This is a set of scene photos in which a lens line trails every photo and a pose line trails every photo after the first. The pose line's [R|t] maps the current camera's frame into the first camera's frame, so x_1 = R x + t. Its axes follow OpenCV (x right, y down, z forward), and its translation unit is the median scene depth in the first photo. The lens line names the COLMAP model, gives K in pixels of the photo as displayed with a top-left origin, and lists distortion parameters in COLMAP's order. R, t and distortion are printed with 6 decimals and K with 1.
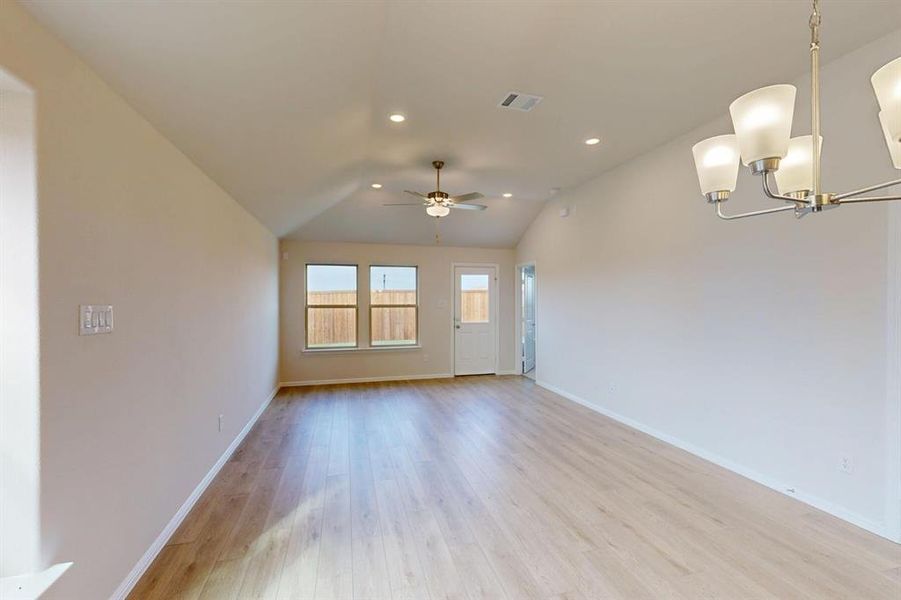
lens RADIAL K [[385.9, 0, 455.3], [0, 385.9, 296.3], [0, 0, 1]] dist [-0.002953, -0.000268]
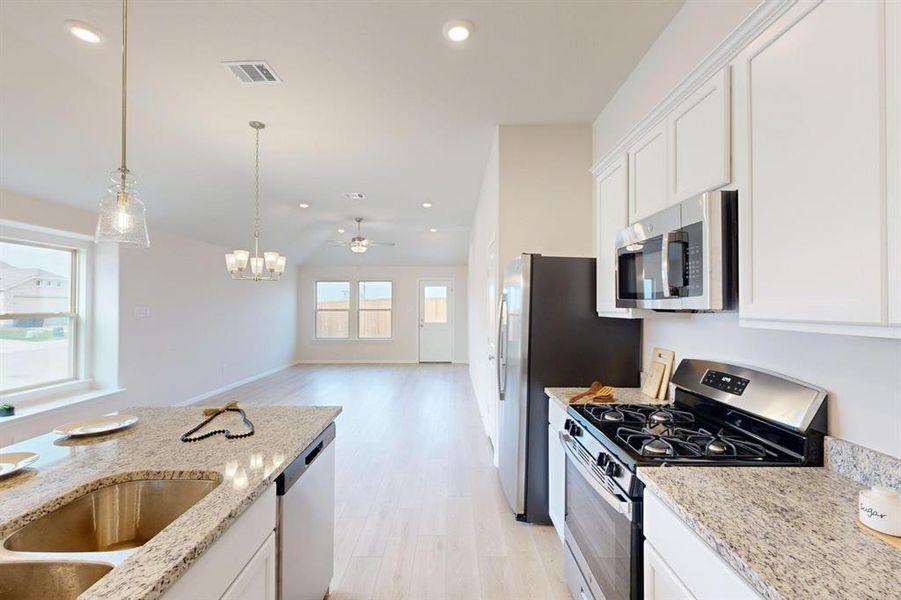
lens RADIAL K [[385.9, 0, 448.2], [0, 385.9, 305.8], [0, 0, 1]] dist [-0.002953, -0.000268]
pose [[0.960521, 0.000681, -0.278206, 0.486002], [0.002738, 0.999925, 0.011900, -0.005272], [0.278194, -0.012192, 0.960448, -0.270600]]
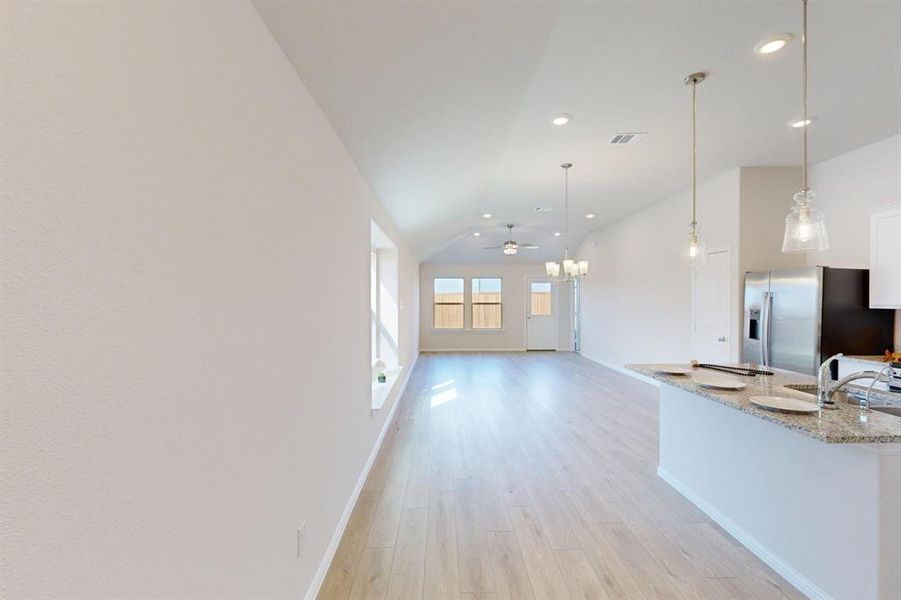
lens RADIAL K [[385.9, 0, 449.3], [0, 385.9, 300.8], [0, 0, 1]] dist [-0.002953, -0.000268]
pose [[0.966204, 0.003211, -0.257759, 0.097375], [0.000859, 0.999877, 0.015676, -0.010038], [0.257778, -0.015368, 0.966082, -0.554536]]
